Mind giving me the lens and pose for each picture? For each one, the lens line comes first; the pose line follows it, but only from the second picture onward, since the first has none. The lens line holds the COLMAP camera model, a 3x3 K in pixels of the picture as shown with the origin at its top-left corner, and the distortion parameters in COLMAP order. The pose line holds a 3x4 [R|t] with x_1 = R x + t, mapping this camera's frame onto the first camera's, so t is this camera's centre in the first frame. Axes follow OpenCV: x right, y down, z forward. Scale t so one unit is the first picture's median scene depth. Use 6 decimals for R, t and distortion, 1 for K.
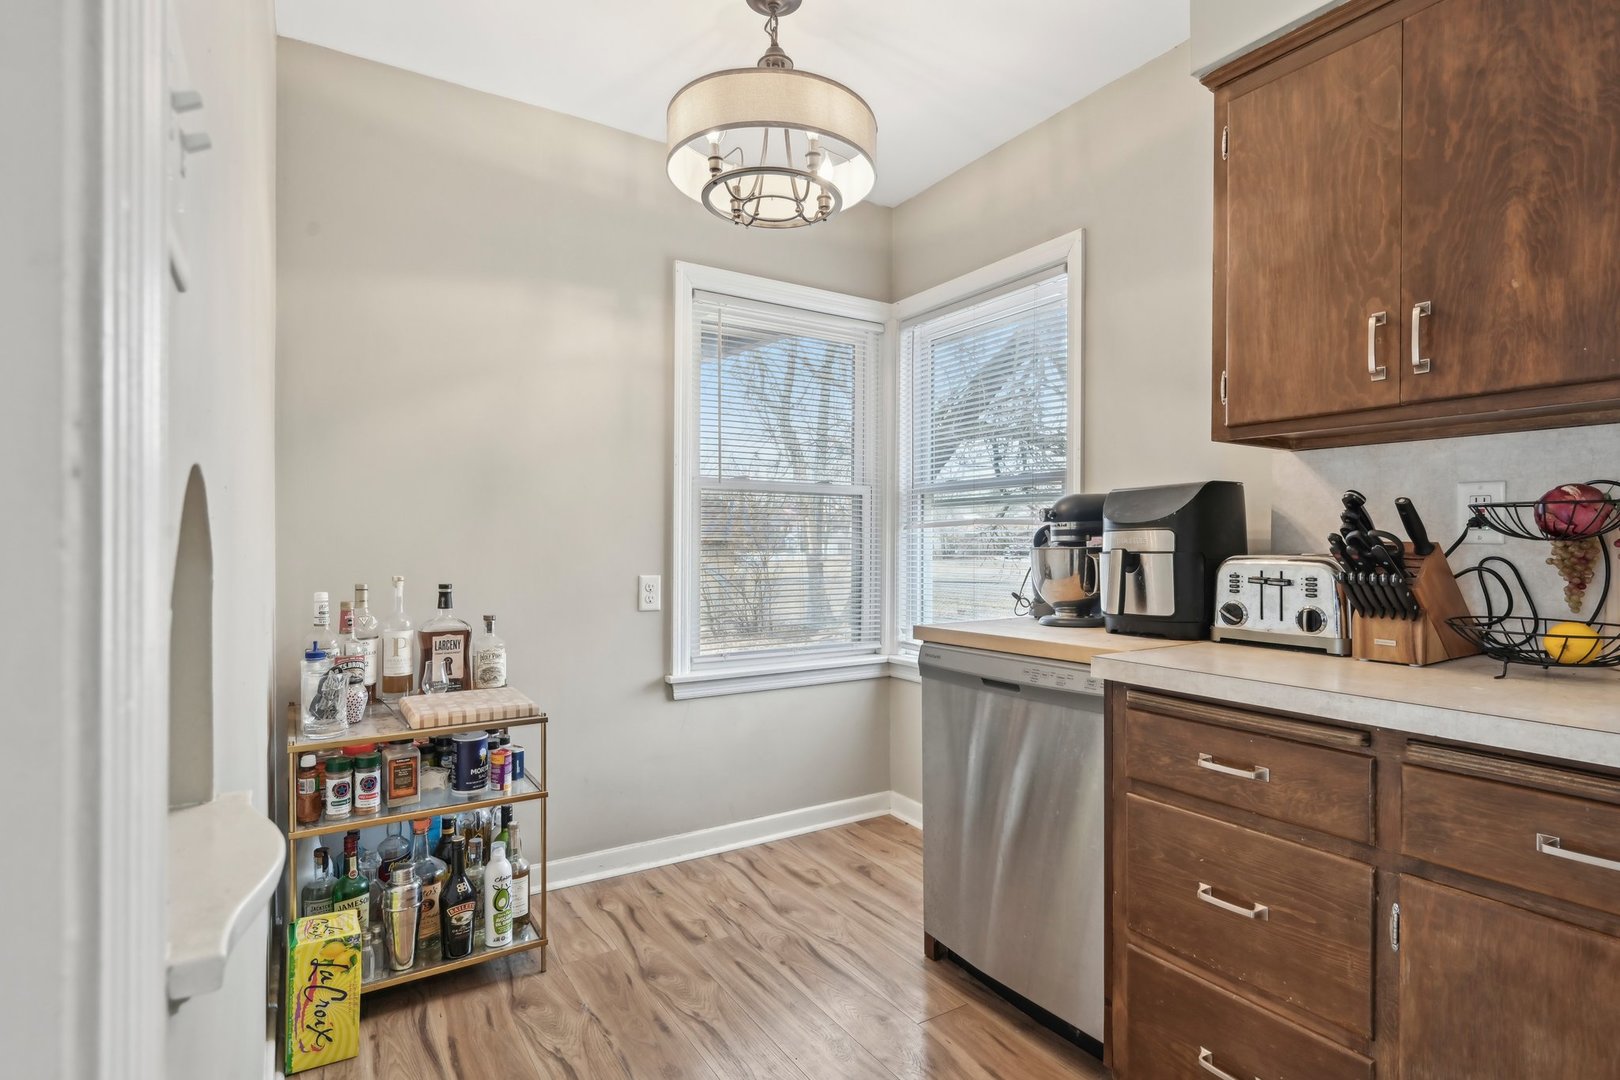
lens RADIAL K [[808.1, 0, 819.2], [0, 808.1, 546.3], [0, 0, 1]] dist [-0.000546, -0.000514]
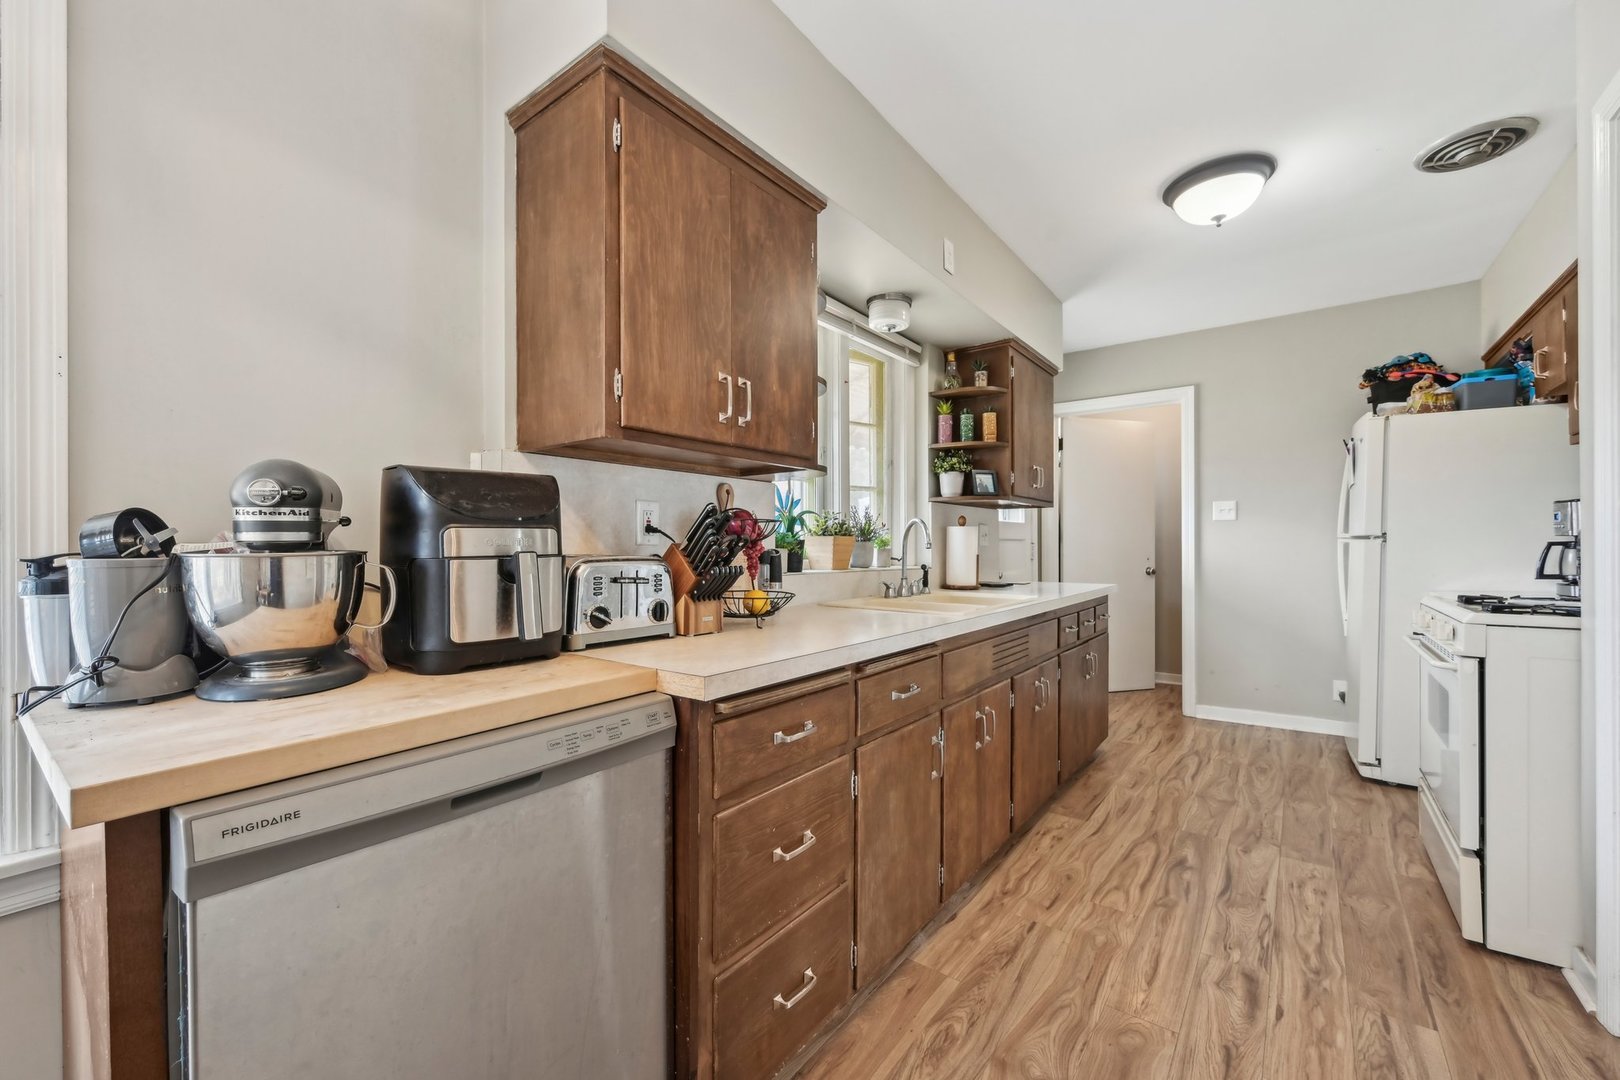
lens RADIAL K [[643.9, 0, 818.2], [0, 643.9, 549.7], [0, 0, 1]] dist [-0.003913, 0.001556]
pose [[-0.348523, -0.005309, 0.937285, -0.280673], [0.007143, 0.999940, 0.008319, -0.002048], [-0.937273, 0.009594, -0.348464, 0.938311]]
